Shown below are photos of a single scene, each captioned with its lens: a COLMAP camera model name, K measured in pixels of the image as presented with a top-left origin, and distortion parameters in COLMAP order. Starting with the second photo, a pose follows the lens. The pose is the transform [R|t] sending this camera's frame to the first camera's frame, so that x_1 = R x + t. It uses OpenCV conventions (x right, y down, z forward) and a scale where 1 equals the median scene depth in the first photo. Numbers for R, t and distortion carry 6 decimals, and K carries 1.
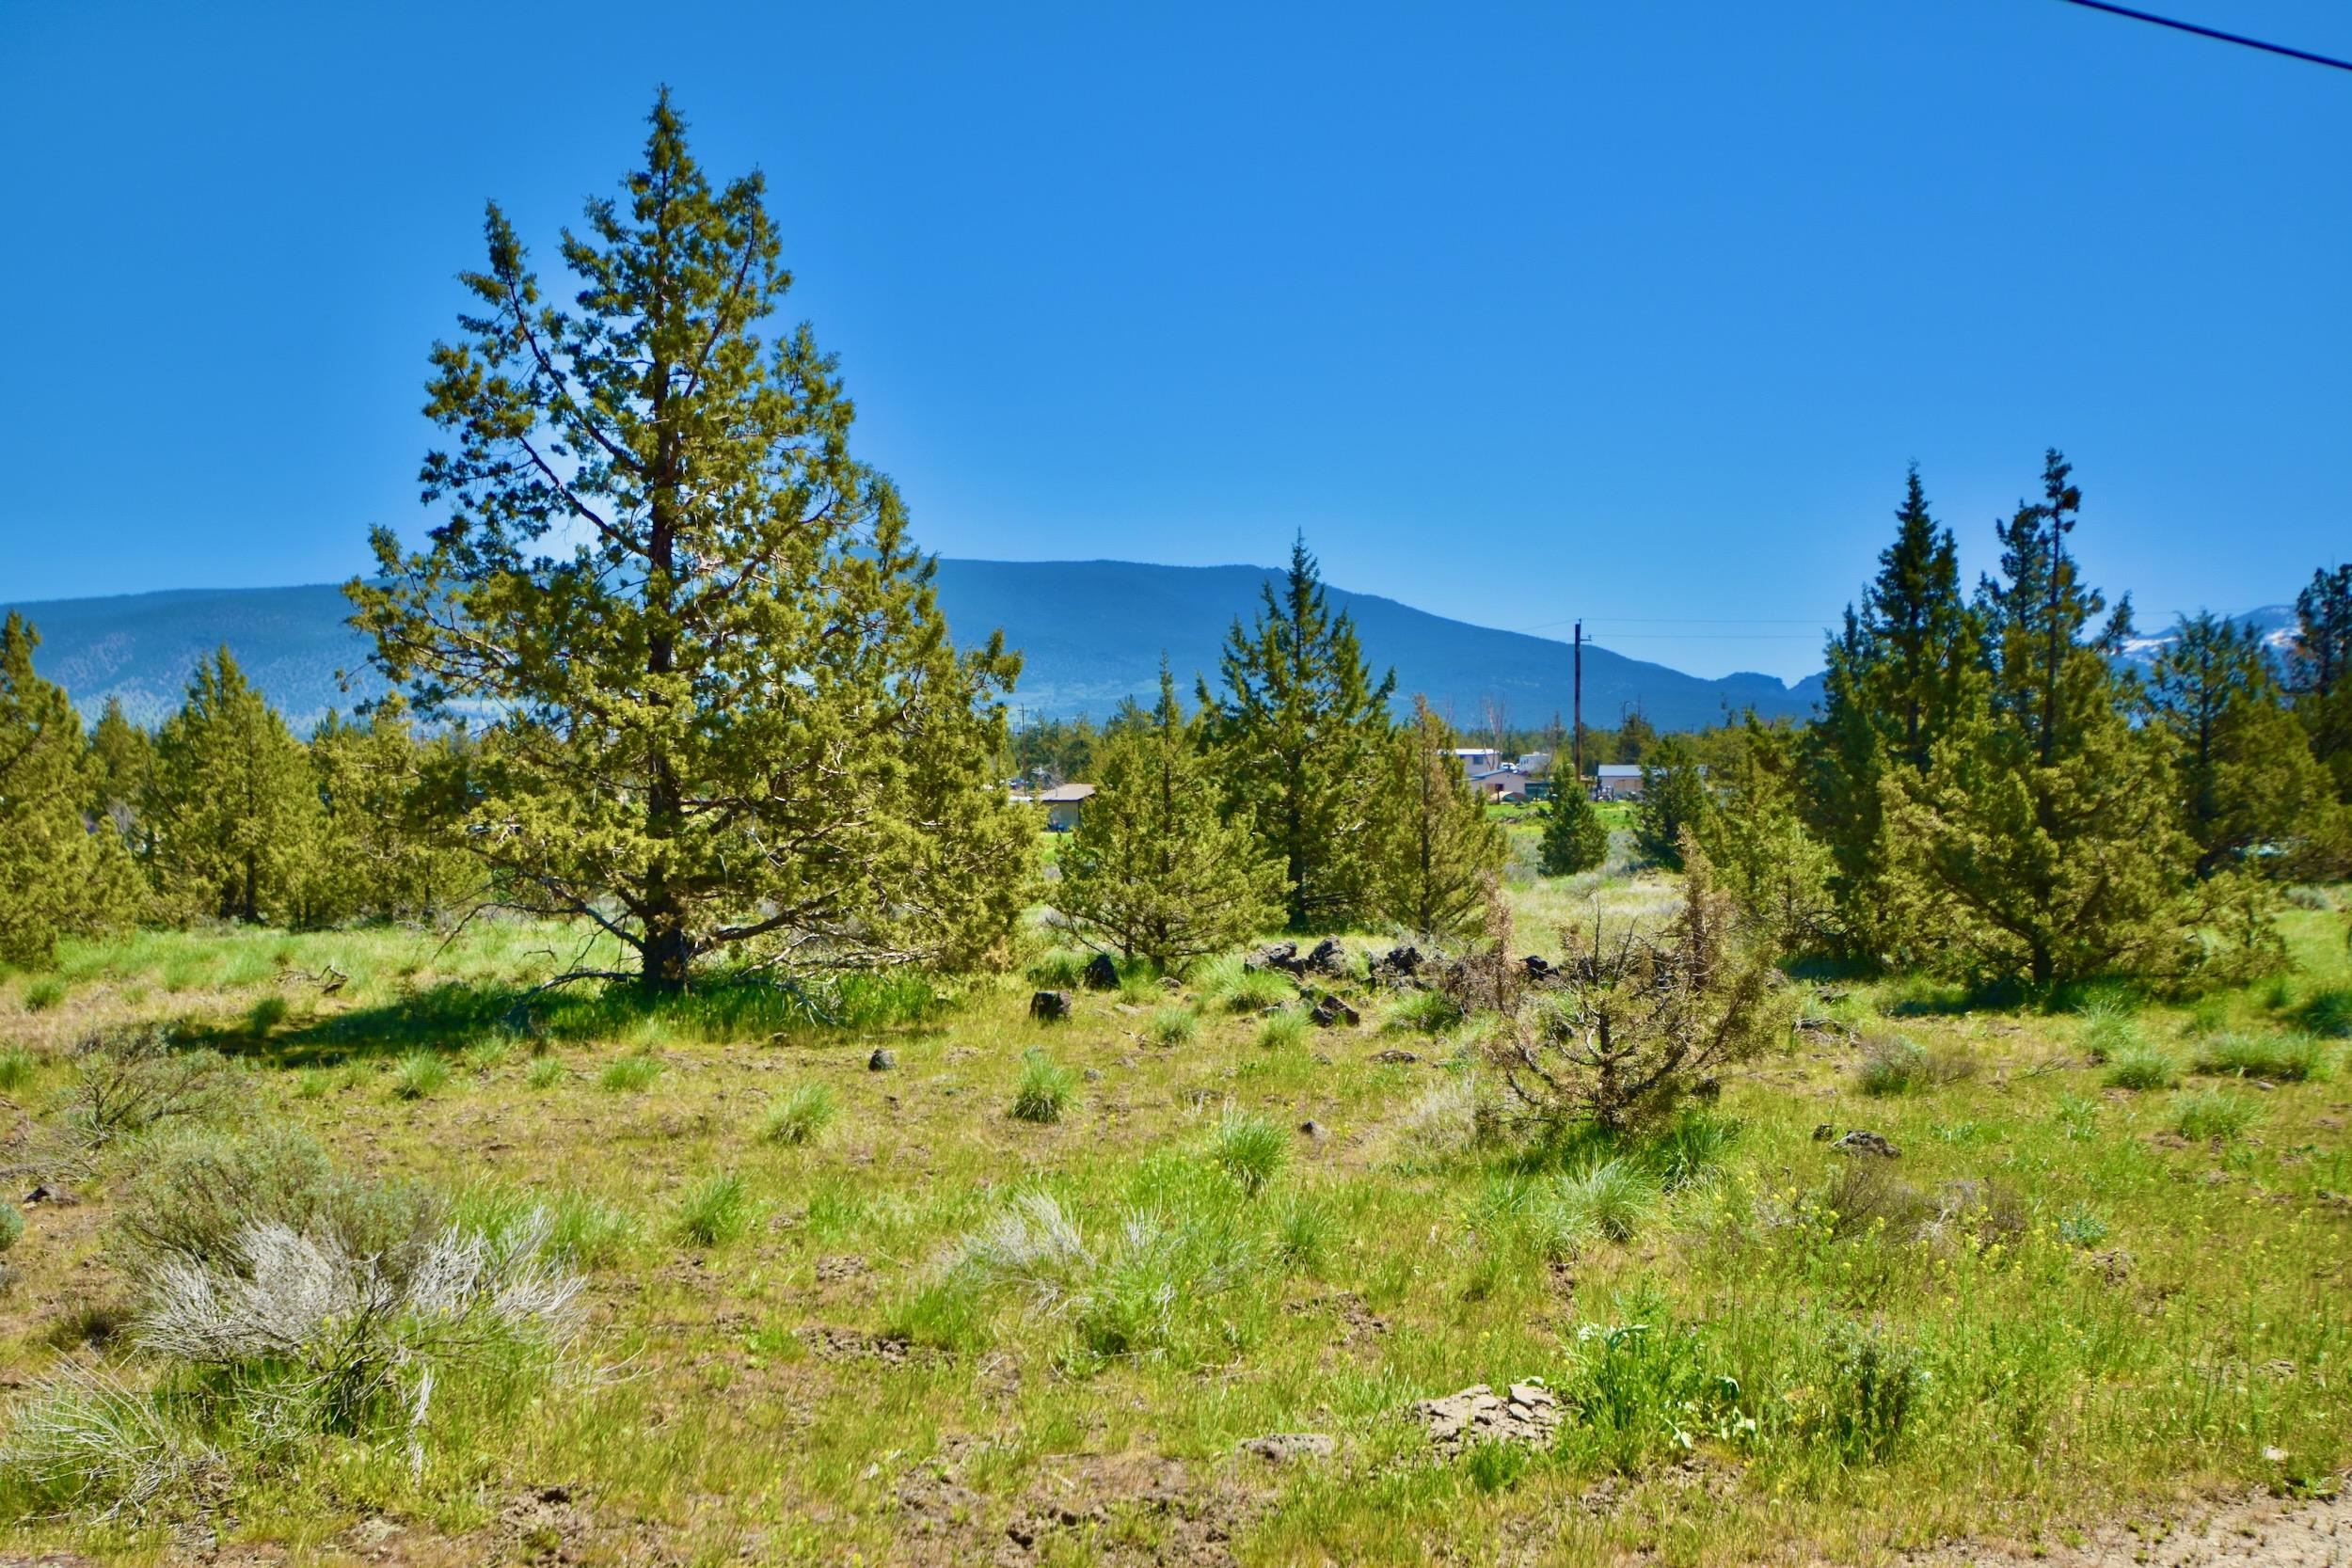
lens RADIAL K [[2340.5, 0, 1148.4], [0, 2340.5, 793.3], [0, 0, 1]] dist [0.036306, 0.000000]
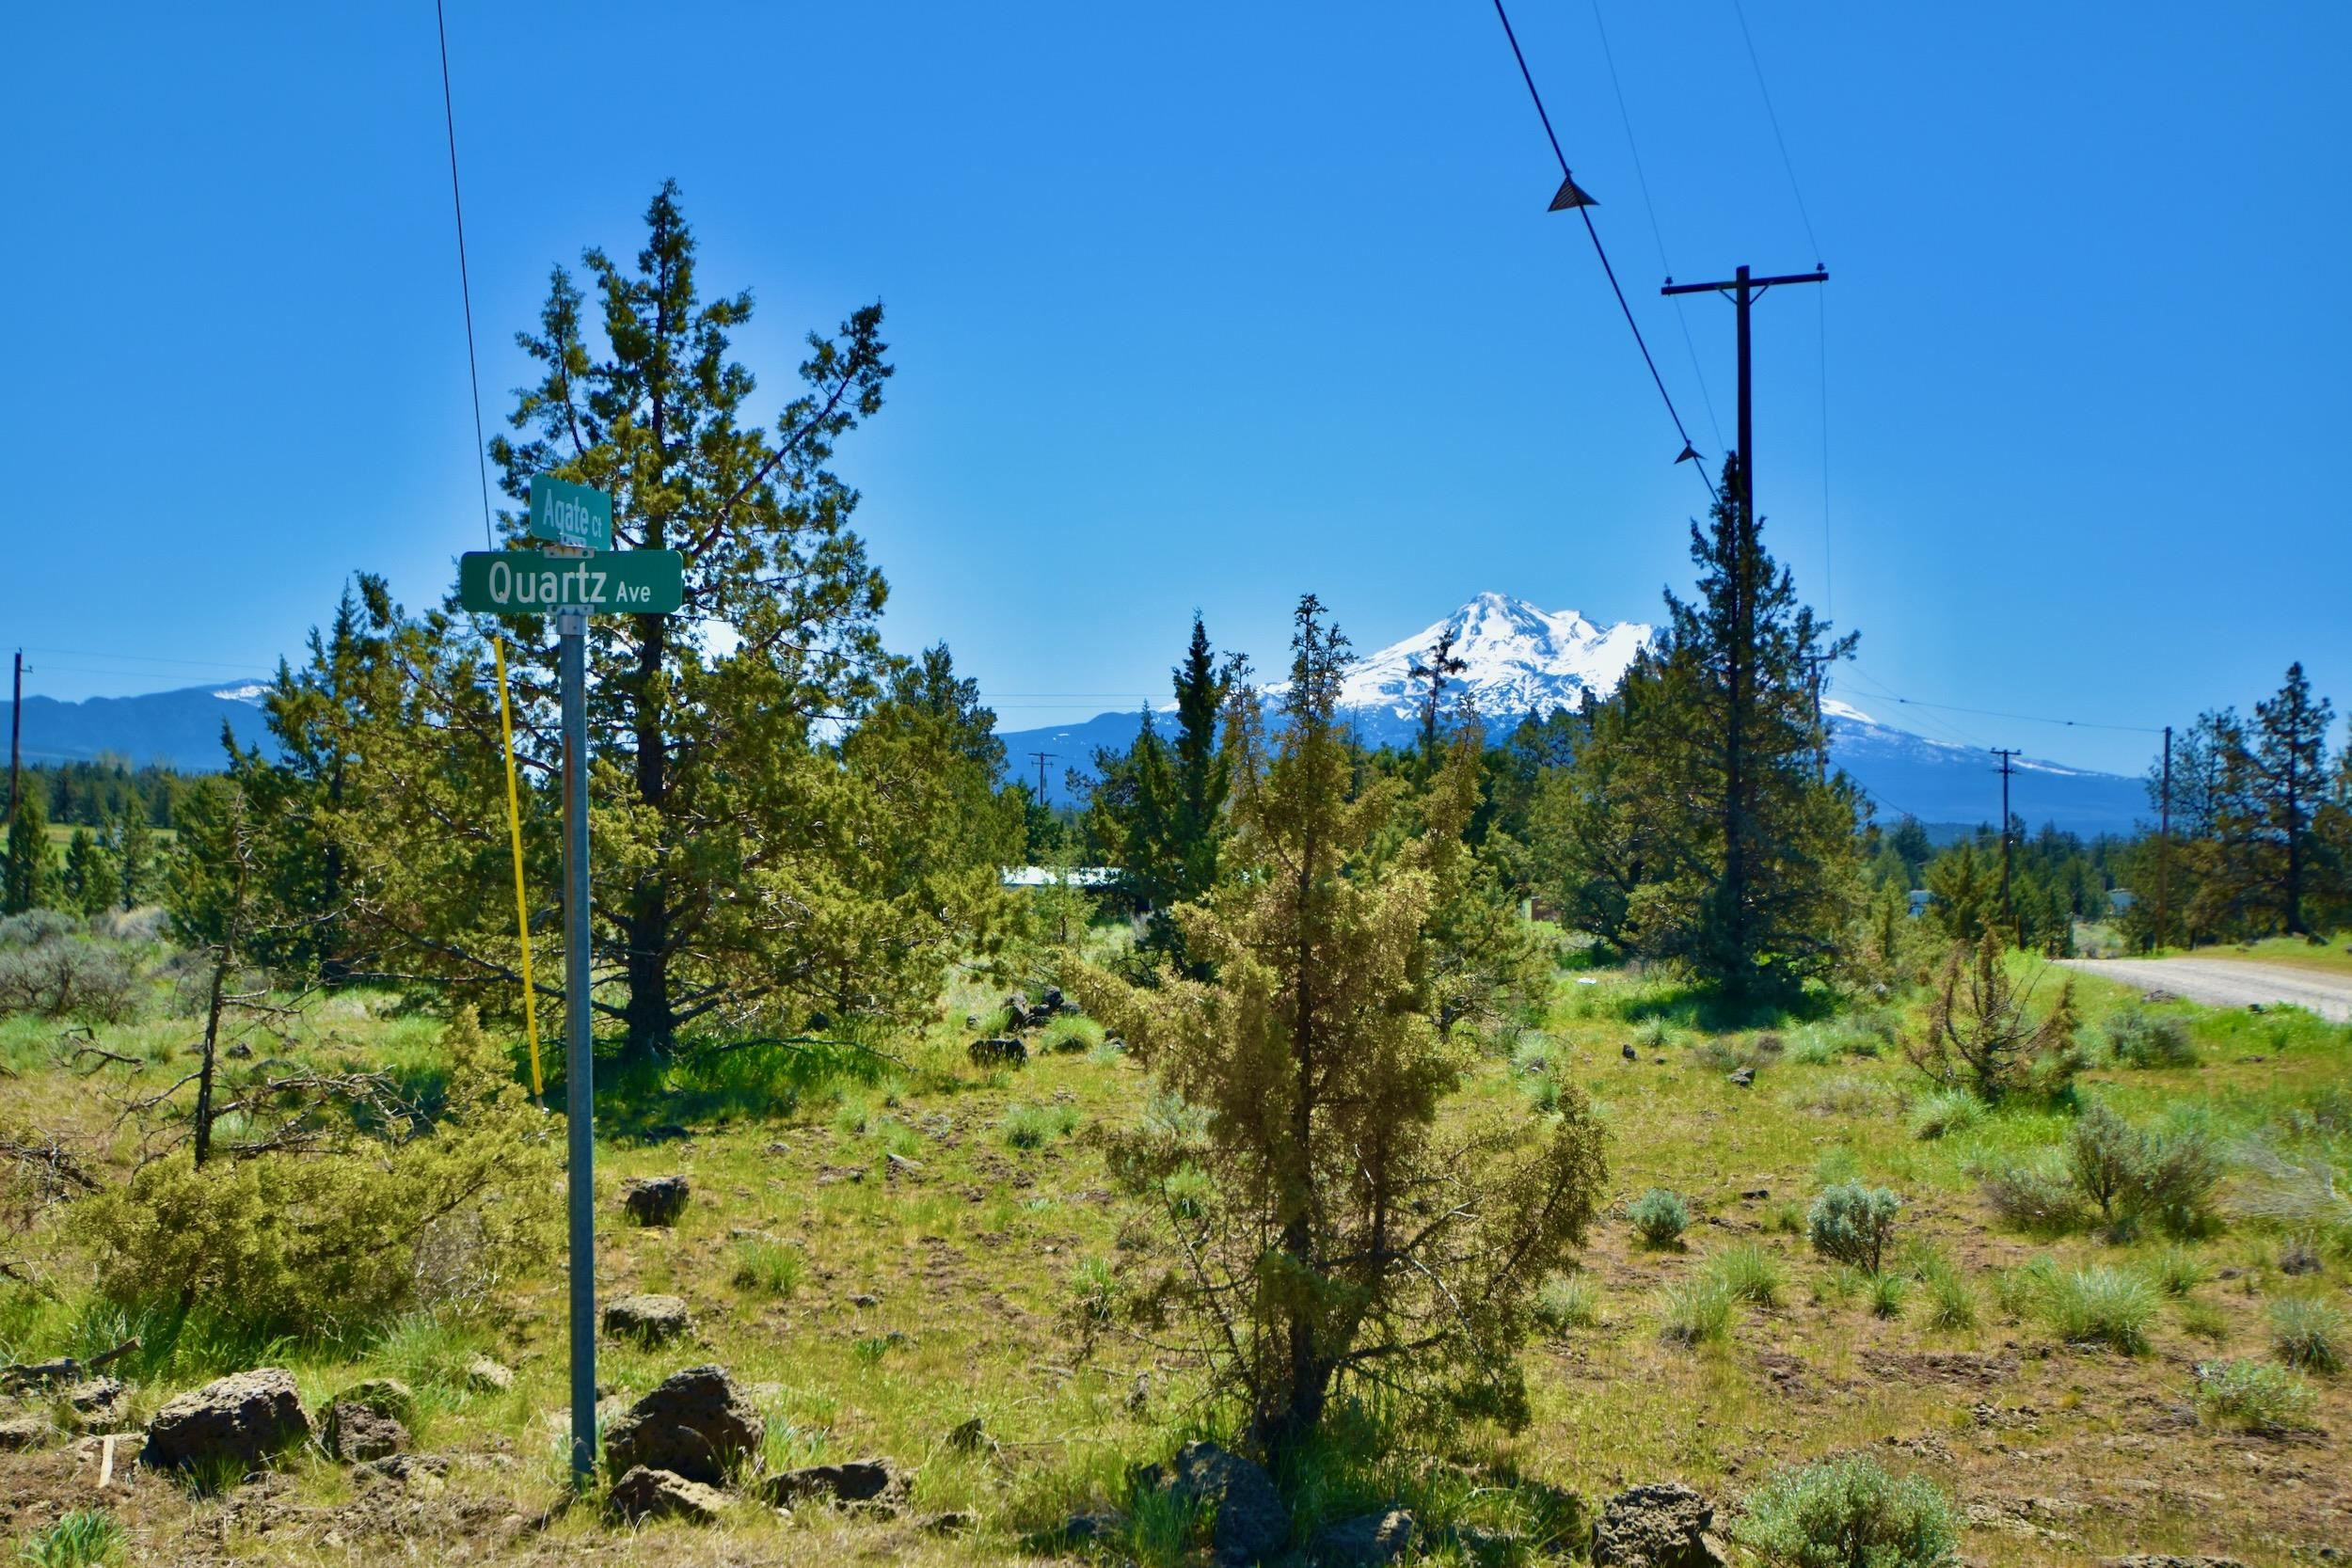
lens RADIAL K [[2340.5, 0, 1157.7], [0, 2340.5, 788.9], [0, 0, 1]] dist [0.036306, 0.000000]
pose [[0.722940, 0.032876, 0.690128, -0.769256], [-0.018569, 0.999431, -0.028159, -0.008070], [-0.690661, 0.007543, 0.723139, 0.107991]]
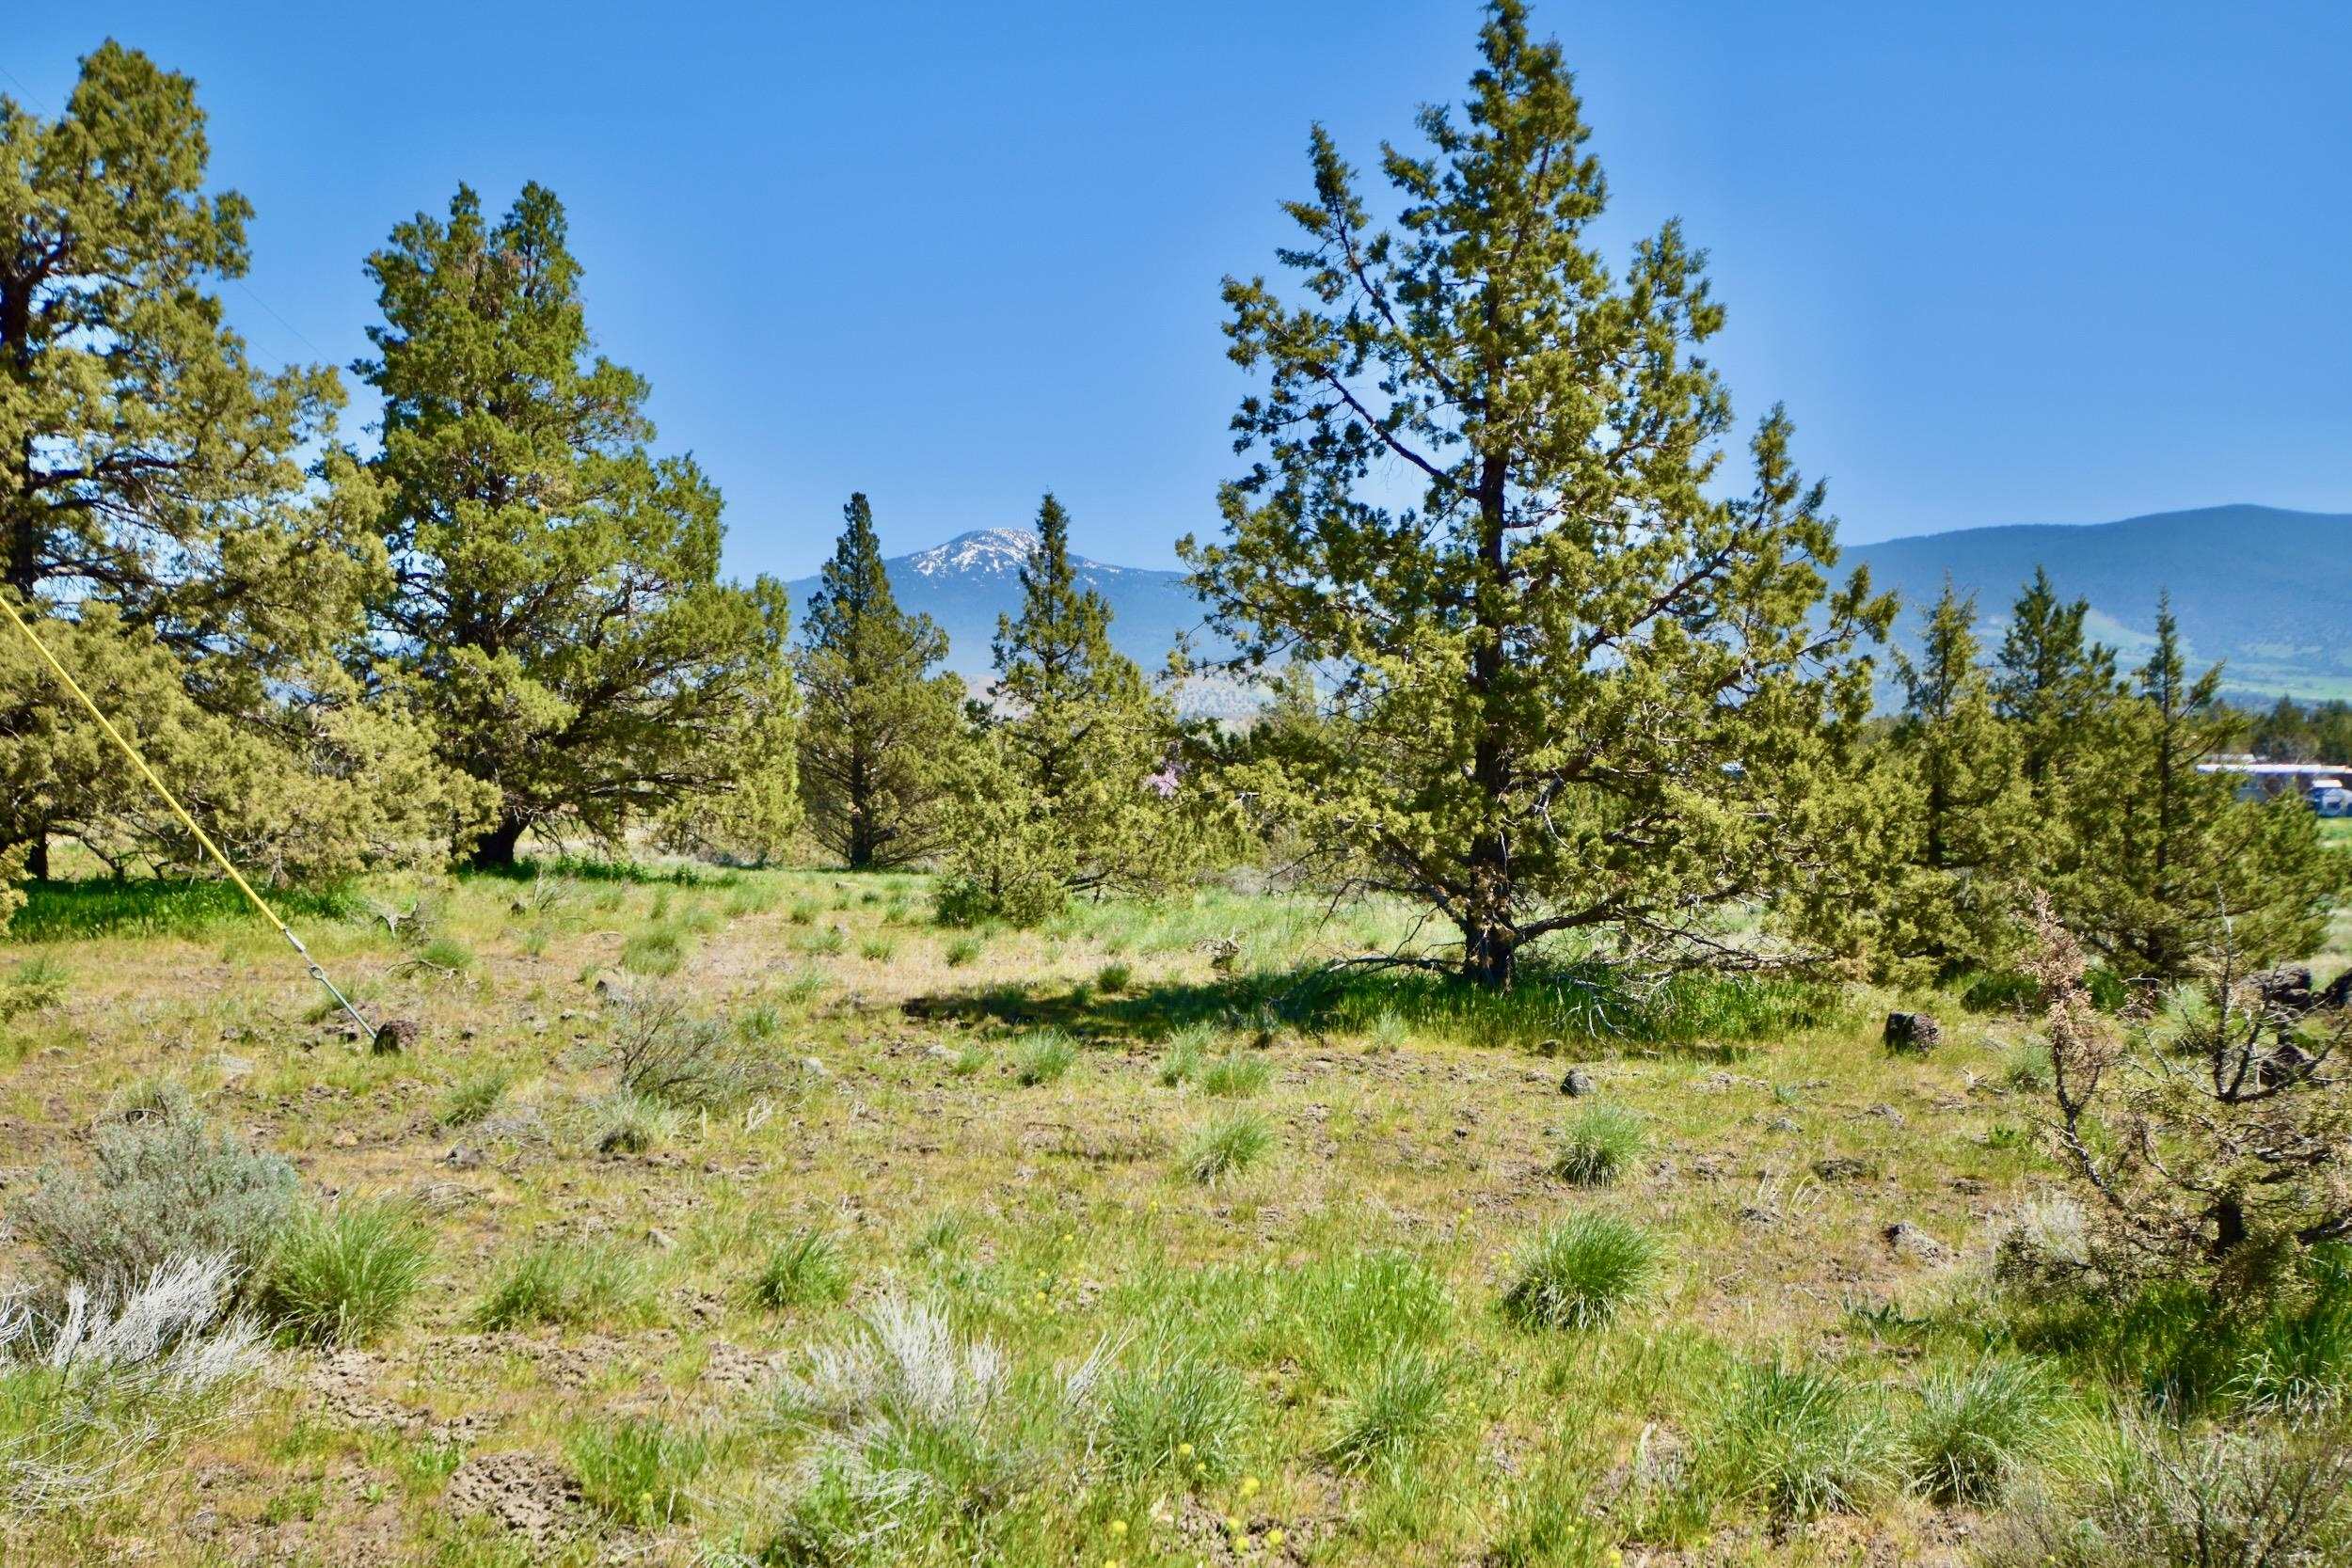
lens RADIAL K [[2340.5, 0, 1167.4], [0, 2340.5, 787.6], [0, 0, 1]] dist [0.036306, 0.000000]
pose [[0.850785, 0.015474, -0.525286, 0.161416], [-0.012036, 0.999878, 0.009960, 0.002148], [0.525377, -0.002151, 0.850867, 0.177509]]
